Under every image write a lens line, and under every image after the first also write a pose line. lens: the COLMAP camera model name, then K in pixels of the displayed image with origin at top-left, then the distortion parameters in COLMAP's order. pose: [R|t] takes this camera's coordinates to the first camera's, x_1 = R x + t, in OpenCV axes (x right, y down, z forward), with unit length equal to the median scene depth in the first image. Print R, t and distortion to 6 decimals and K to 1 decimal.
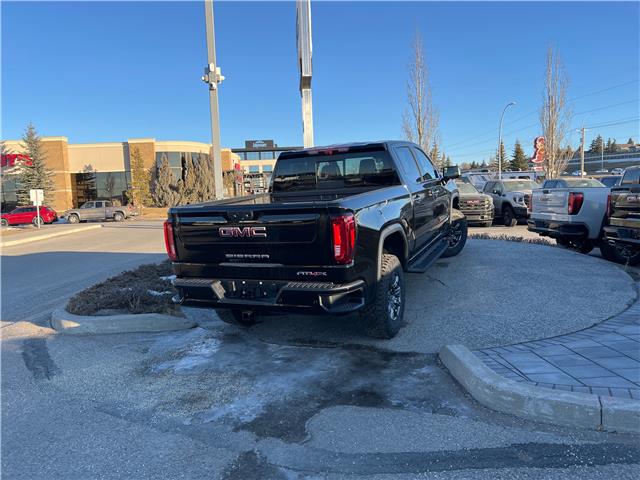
lens RADIAL K [[479.8, 0, 316.5], [0, 479.8, 243.1], [0, 0, 1]] dist [0.053253, -0.051874]
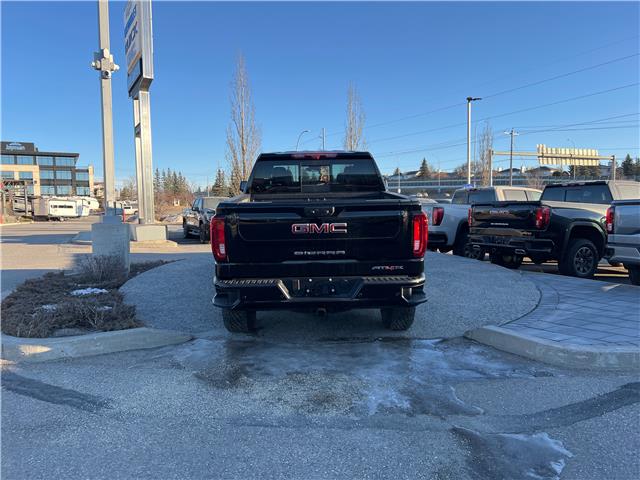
lens RADIAL K [[479.8, 0, 317.0], [0, 479.8, 239.9], [0, 0, 1]] dist [0.053253, -0.051874]
pose [[0.898000, 0.000350, 0.439995, -0.571969], [0.018090, 0.999125, -0.037715, 0.036733], [-0.439624, 0.041827, 0.897208, 0.111575]]
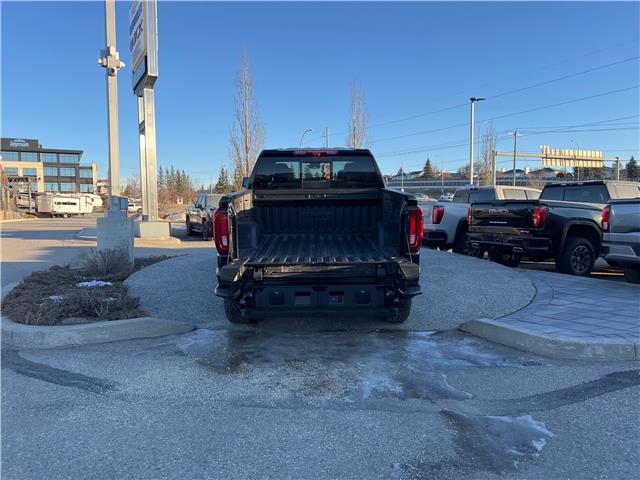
lens RADIAL K [[479.8, 0, 318.7], [0, 479.8, 241.9], [0, 0, 1]] dist [0.053253, -0.051874]
pose [[0.899168, 0.006185, 0.437560, -0.579439], [0.008936, 0.999432, -0.032489, 0.051507], [-0.437513, 0.033123, 0.898602, 0.077710]]
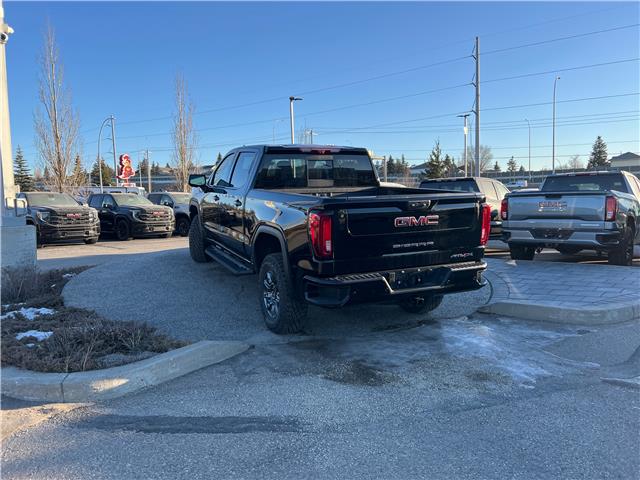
lens RADIAL K [[479.8, 0, 320.7], [0, 479.8, 240.7], [0, 0, 1]] dist [0.053253, -0.051874]
pose [[0.631261, -0.043208, 0.774366, -1.049426], [0.074368, 0.997218, -0.004983, 0.008397], [-0.771997, 0.060733, 0.632719, 0.487802]]
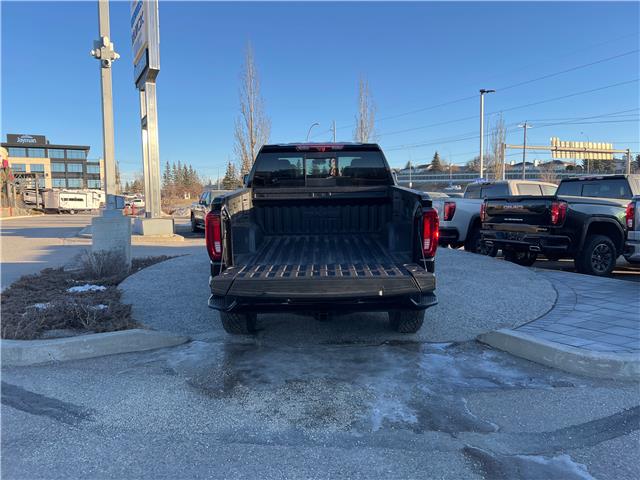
lens RADIAL K [[479.8, 0, 322.5], [0, 479.8, 240.2], [0, 0, 1]] dist [0.053253, -0.051874]
pose [[0.902911, -0.002305, 0.429822, -0.528143], [0.014004, 0.999612, -0.024057, 0.026519], [-0.429600, 0.027741, 0.902593, 0.163839]]
